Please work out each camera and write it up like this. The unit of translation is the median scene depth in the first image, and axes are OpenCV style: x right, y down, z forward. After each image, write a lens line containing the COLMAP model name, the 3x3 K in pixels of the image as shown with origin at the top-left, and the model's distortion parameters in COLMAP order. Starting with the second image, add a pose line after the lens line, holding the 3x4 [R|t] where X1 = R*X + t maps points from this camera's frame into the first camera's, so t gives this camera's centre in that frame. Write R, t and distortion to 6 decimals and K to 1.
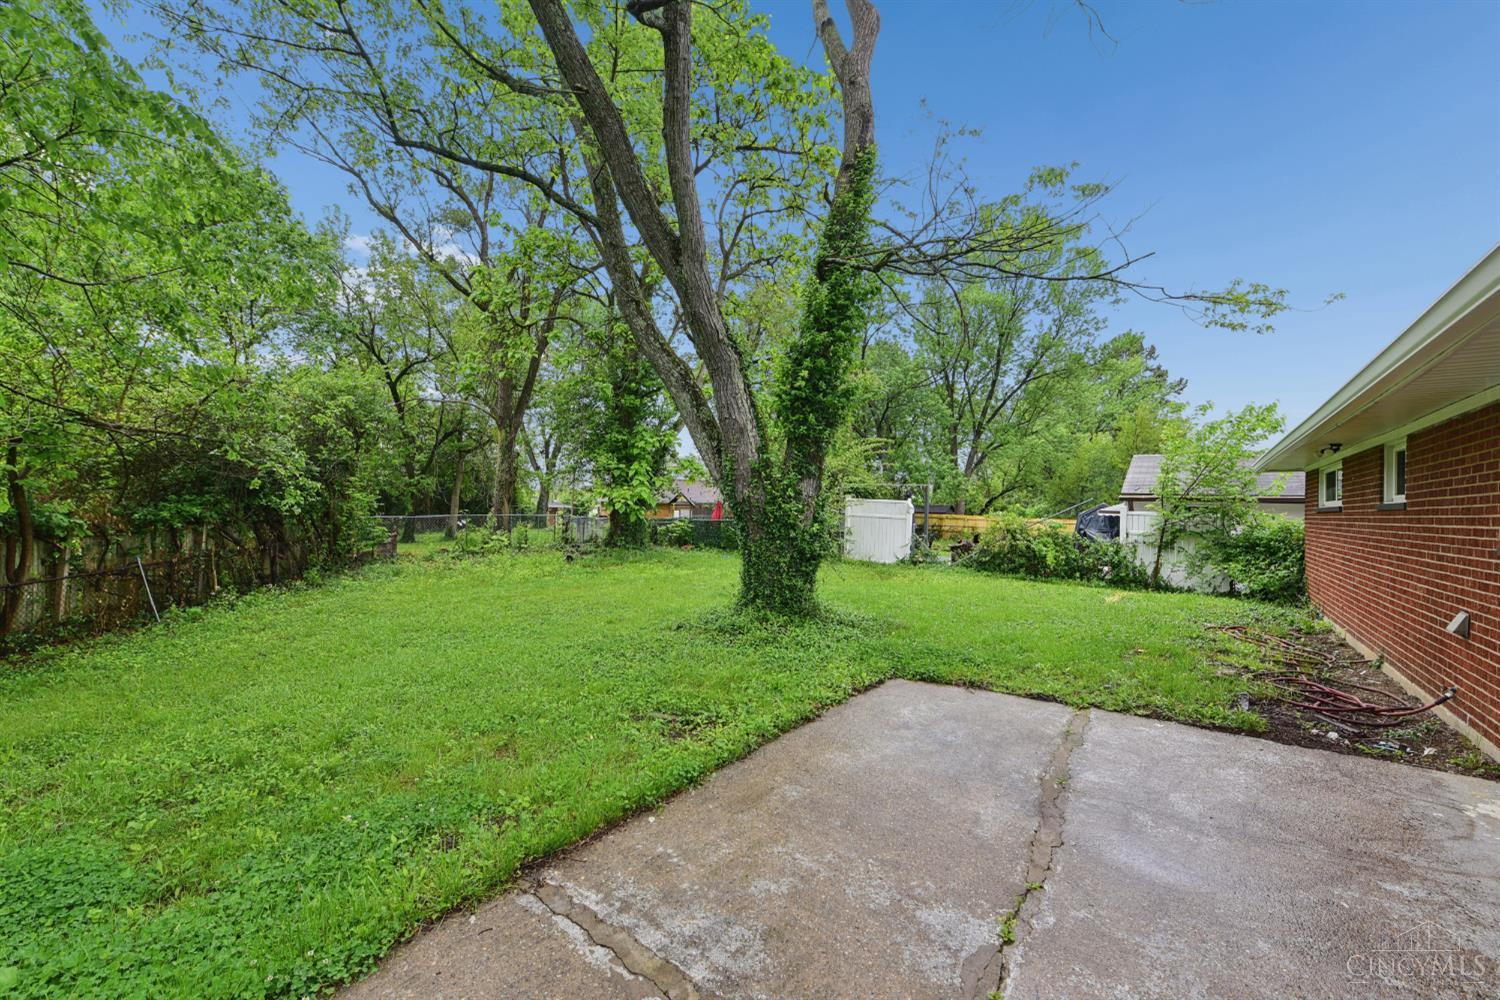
lens RADIAL K [[615.5, 0, 761.7], [0, 615.5, 502.5], [0, 0, 1]] dist [-0.004518, -0.000749]
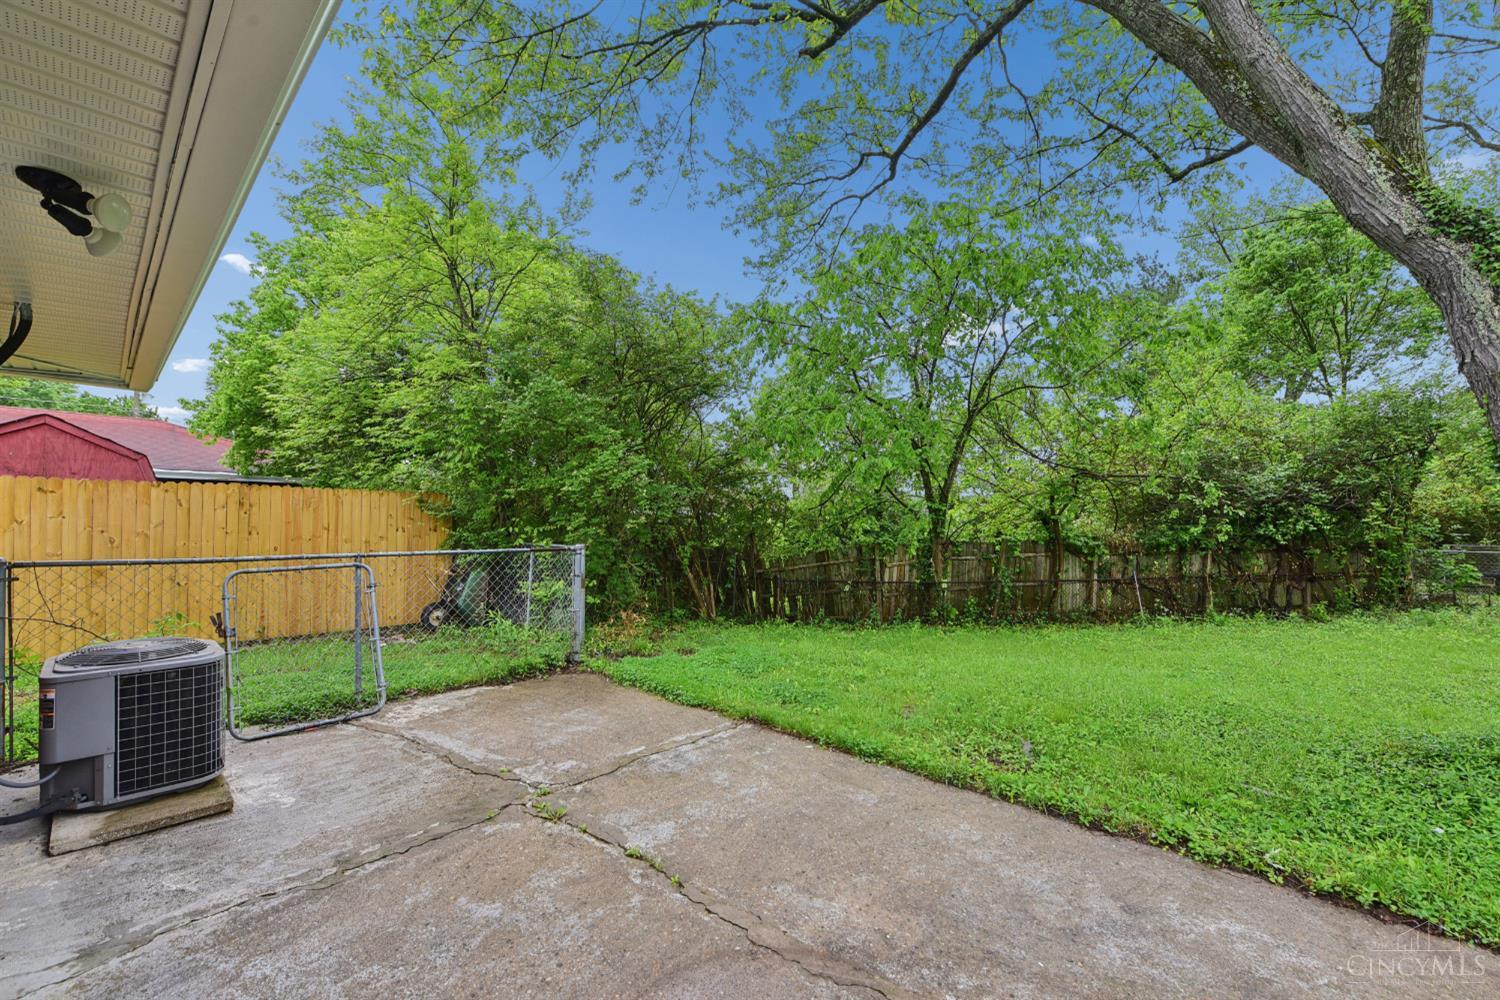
lens RADIAL K [[615.5, 0, 761.7], [0, 615.5, 502.5], [0, 0, 1]] dist [-0.004518, -0.000749]
pose [[-0.125804, -0.050990, -0.990744, 1.434988], [-0.006074, 0.998699, -0.050628, 0.038483], [0.992037, -0.000351, -0.125950, 1.231905]]
